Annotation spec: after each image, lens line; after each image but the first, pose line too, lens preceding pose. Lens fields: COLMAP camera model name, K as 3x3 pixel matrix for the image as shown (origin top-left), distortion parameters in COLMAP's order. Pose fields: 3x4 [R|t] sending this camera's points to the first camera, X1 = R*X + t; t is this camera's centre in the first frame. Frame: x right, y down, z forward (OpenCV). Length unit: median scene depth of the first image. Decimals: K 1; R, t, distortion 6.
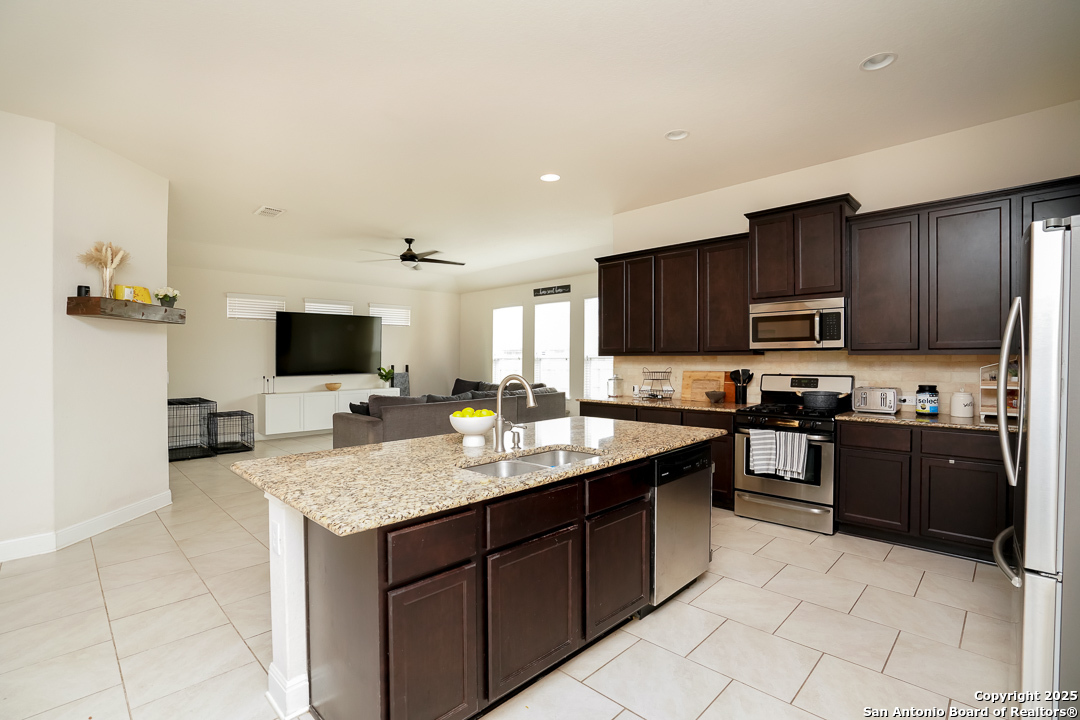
lens RADIAL K [[493.7, 0, 504.8], [0, 493.7, 362.0], [0, 0, 1]] dist [0.001487, 0.001742]
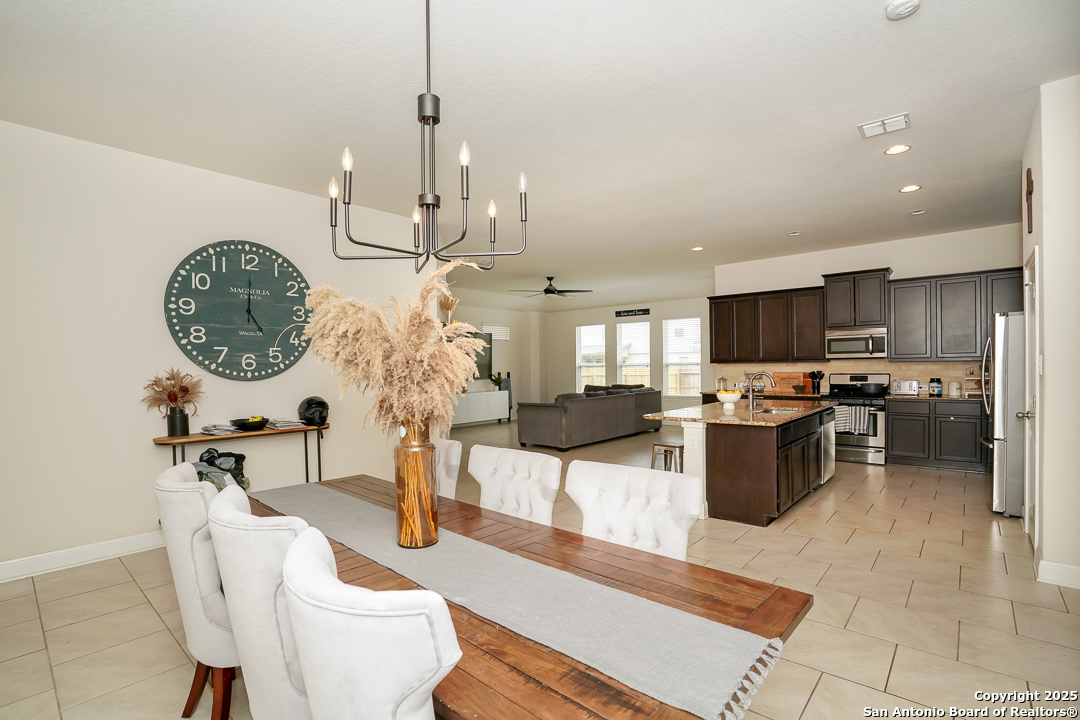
lens RADIAL K [[477.3, 0, 537.5], [0, 477.3, 370.7], [0, 0, 1]] dist [0.019903, 0.000069]
pose [[0.997379, -0.008122, 0.071899, -0.576705], [0.008116, 0.999967, 0.000380, 0.006587], [-0.071900, 0.000205, 0.997412, -0.520373]]
